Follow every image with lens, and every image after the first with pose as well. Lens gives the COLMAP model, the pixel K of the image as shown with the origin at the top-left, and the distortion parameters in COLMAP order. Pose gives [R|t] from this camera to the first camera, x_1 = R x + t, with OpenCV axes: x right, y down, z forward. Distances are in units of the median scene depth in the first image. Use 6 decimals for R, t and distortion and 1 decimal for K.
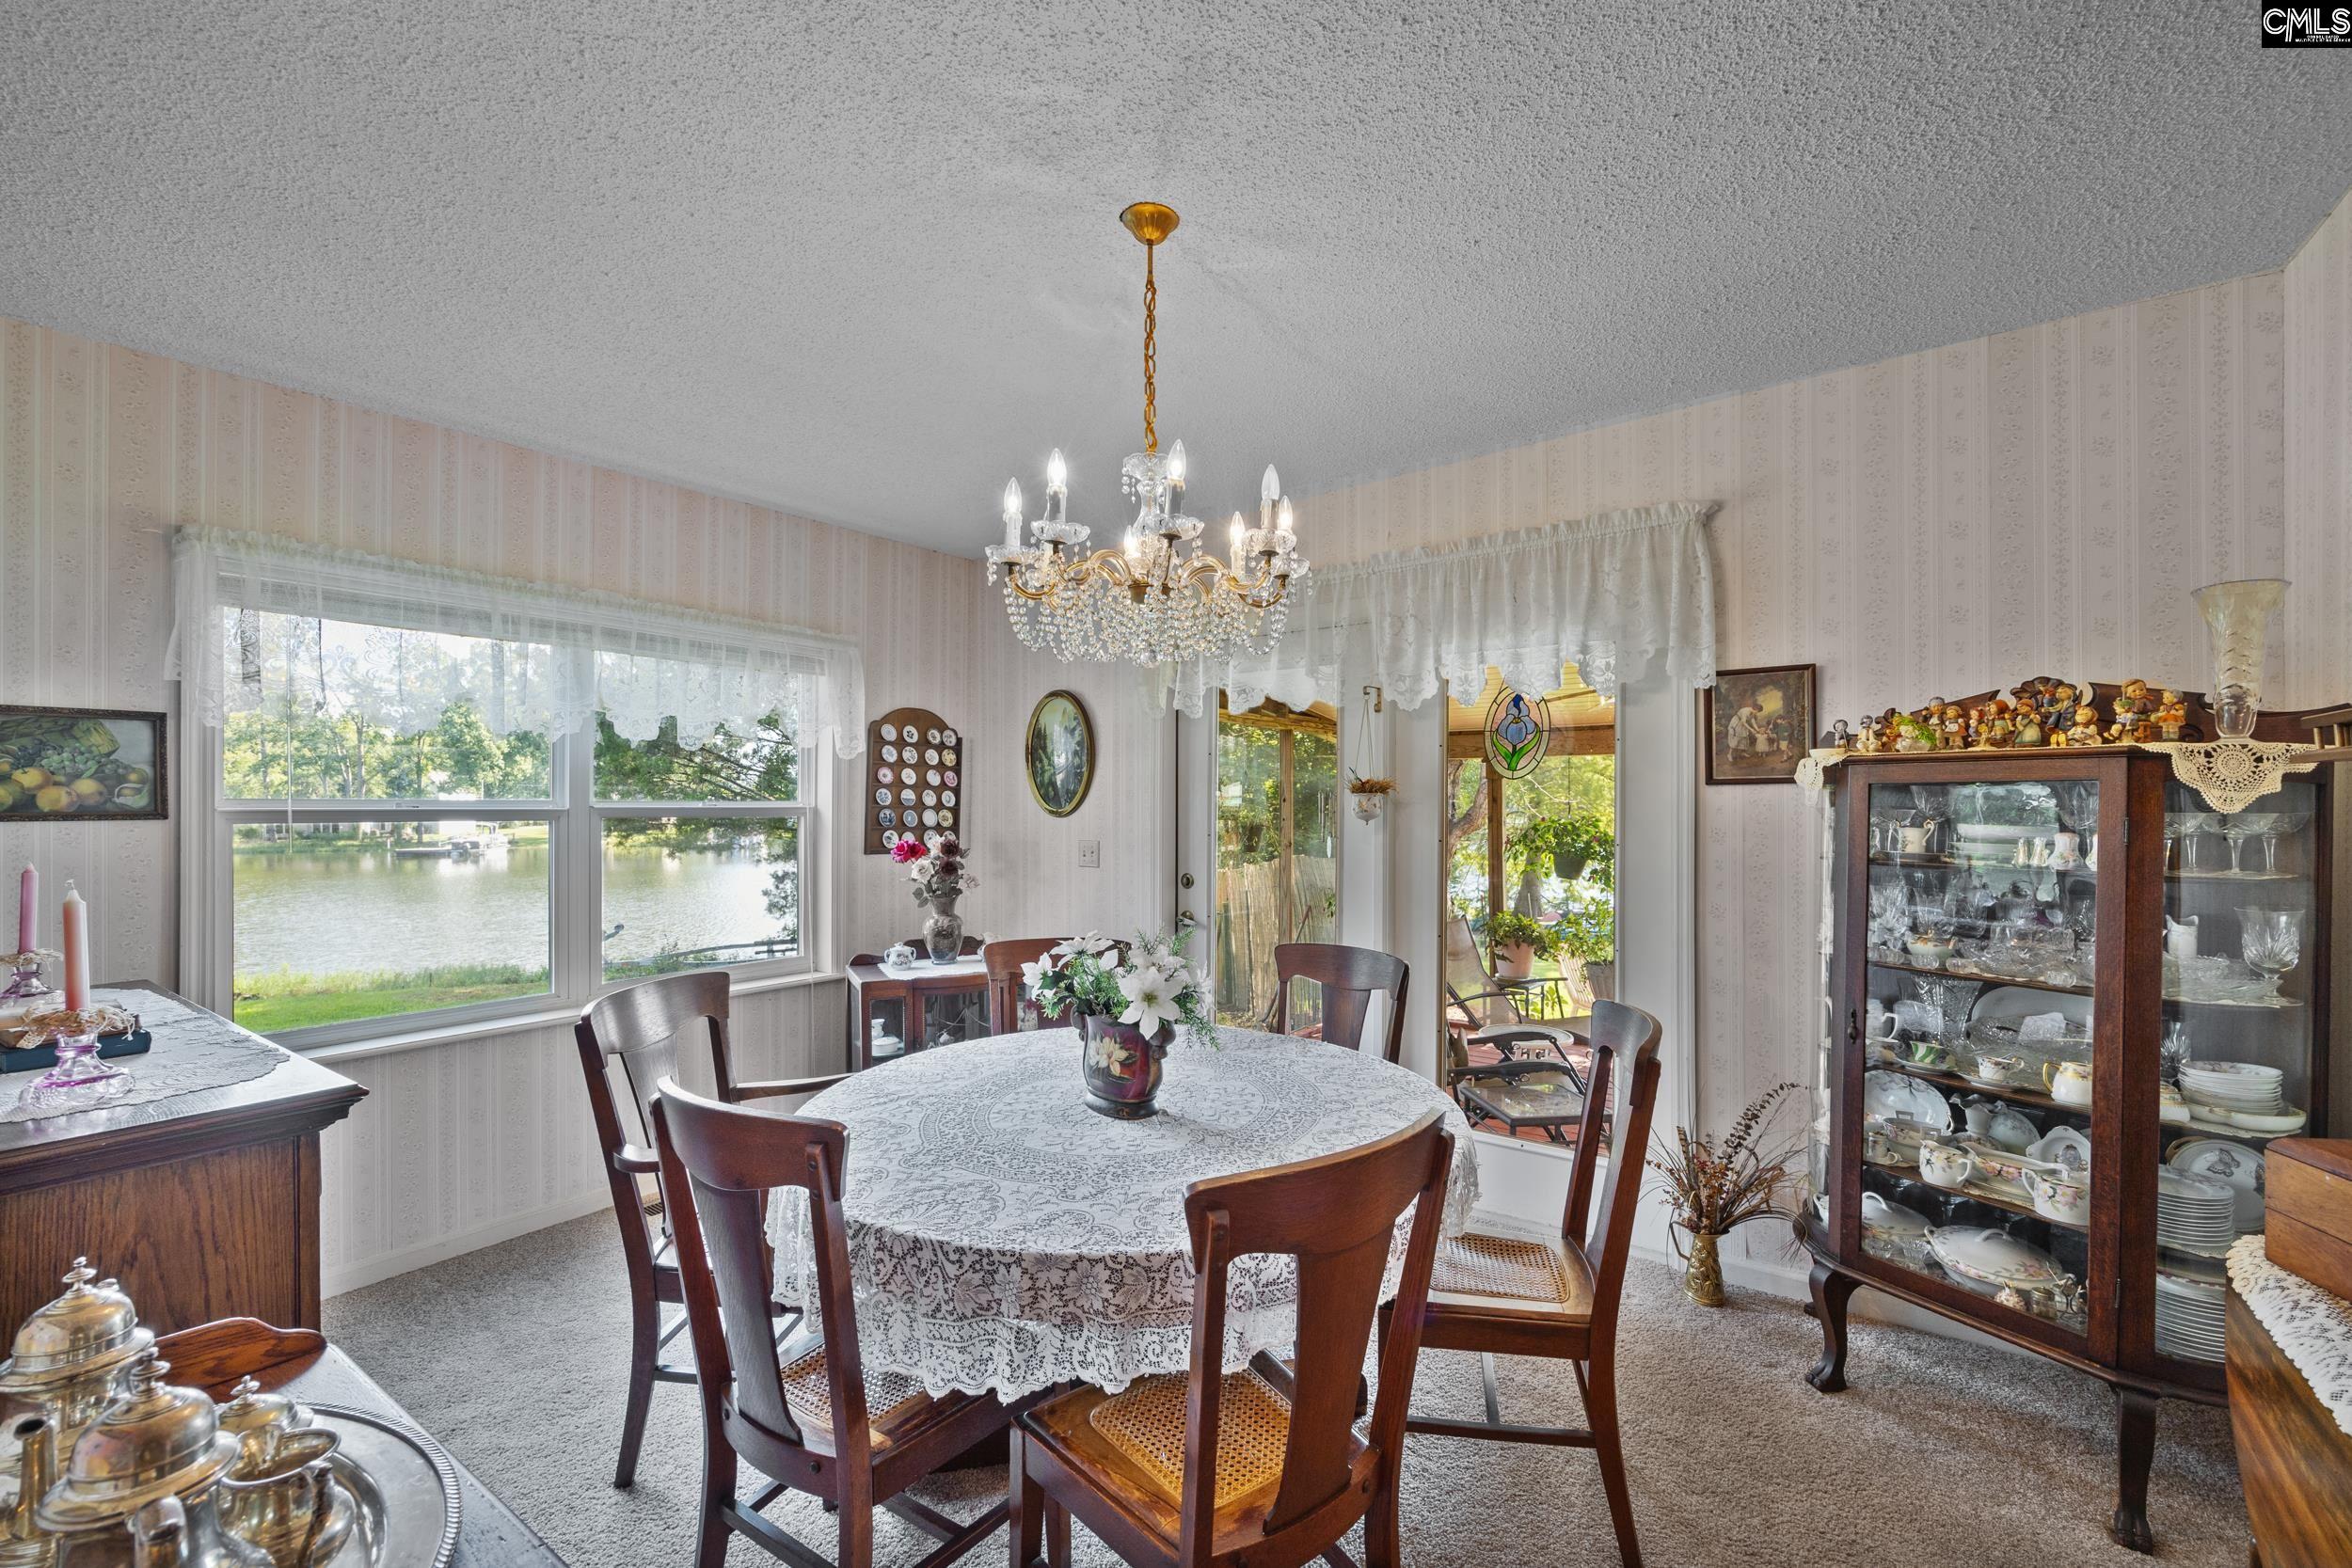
lens RADIAL K [[973.0, 0, 1200.0], [0, 973.0, 797.0], [0, 0, 1]] dist [0.001893, -0.000129]
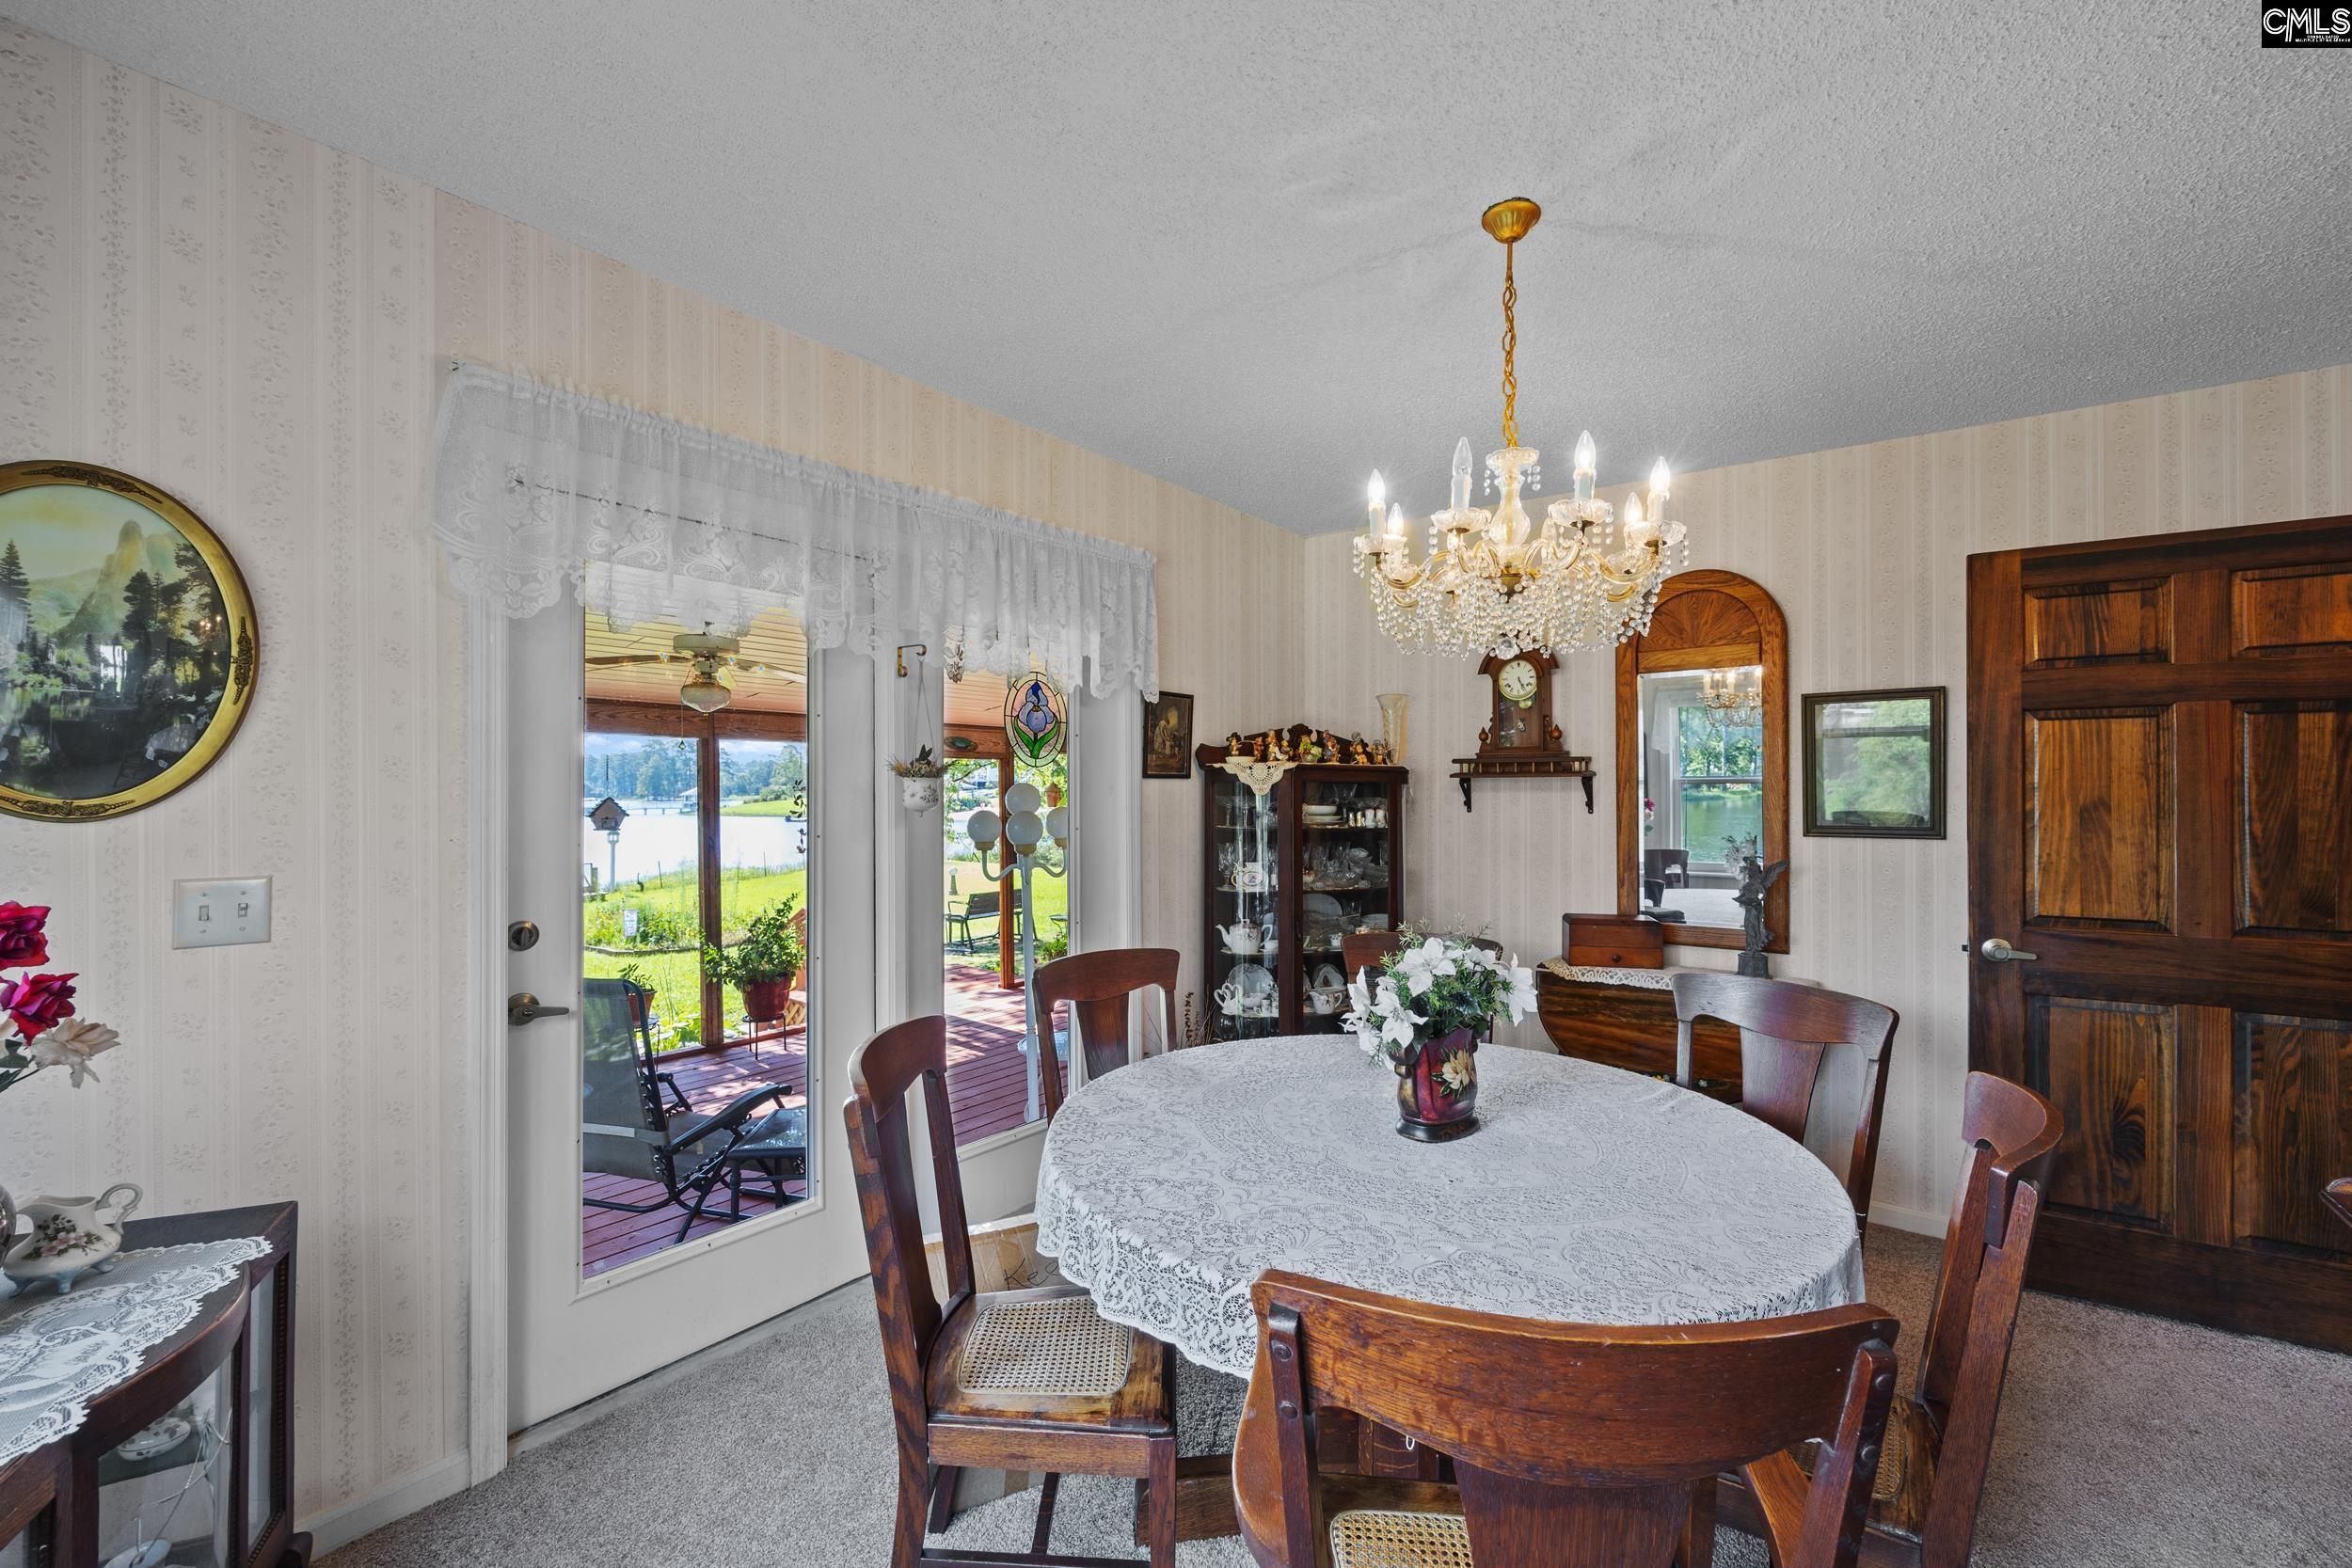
lens RADIAL K [[973.0, 0, 1200.0], [0, 973.0, 797.0], [0, 0, 1]] dist [0.001893, -0.000129]
pose [[-0.005823, -0.001898, 0.999981, -0.767339], [-0.003818, 0.999991, 0.001876, 0.010324], [-0.999976, -0.003807, -0.005830, 0.957723]]
